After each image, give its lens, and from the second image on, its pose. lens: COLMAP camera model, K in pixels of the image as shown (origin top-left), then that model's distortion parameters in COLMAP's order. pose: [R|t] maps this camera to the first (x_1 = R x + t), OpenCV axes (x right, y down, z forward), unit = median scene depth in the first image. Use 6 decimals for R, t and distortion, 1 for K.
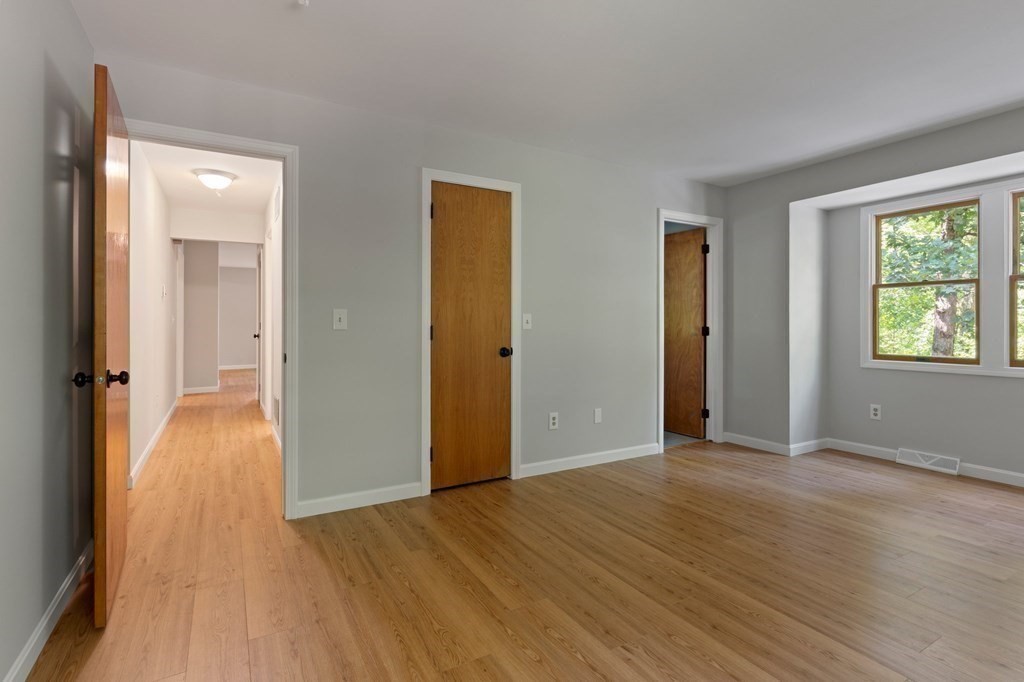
lens RADIAL K [[493.7, 0, 505.4], [0, 493.7, 324.5], [0, 0, 1]] dist [0.001179, 0.000486]
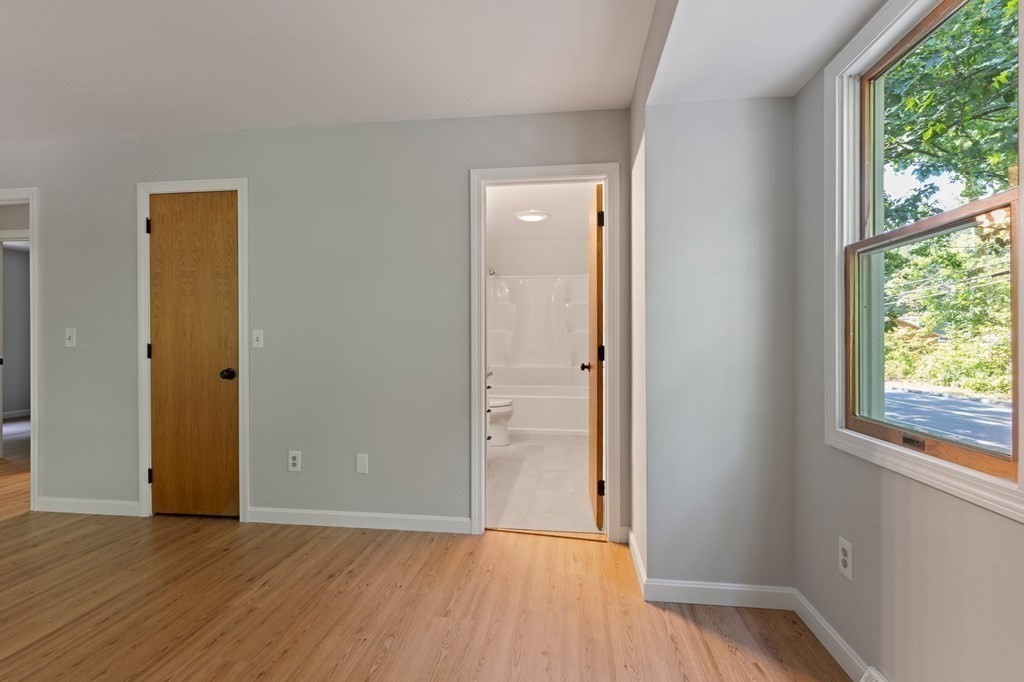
lens RADIAL K [[494.5, 0, 508.5], [0, 494.5, 339.9], [0, 0, 1]] dist [-0.000501, -0.000288]
pose [[0.795214, -0.000196, -0.606329, 0.934350], [0.000094, 1.000000, -0.000199, -0.004242], [0.606329, 0.000102, 0.795214, 0.608654]]
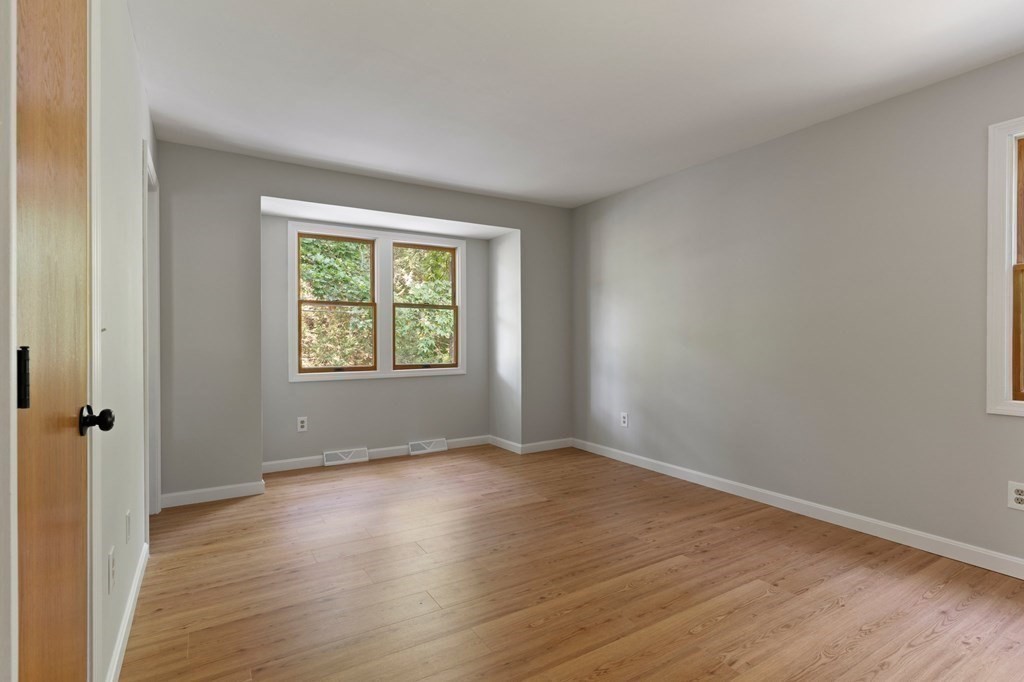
lens RADIAL K [[501.2, 0, 512.0], [0, 501.2, 341.0], [0, 0, 1]] dist [0.001376, 0.000289]
pose [[-0.034986, -0.006551, 0.999366, -0.367400], [0.001294, 0.999977, 0.006600, -0.002483], [-0.999387, 0.001524, -0.034976, 0.721721]]
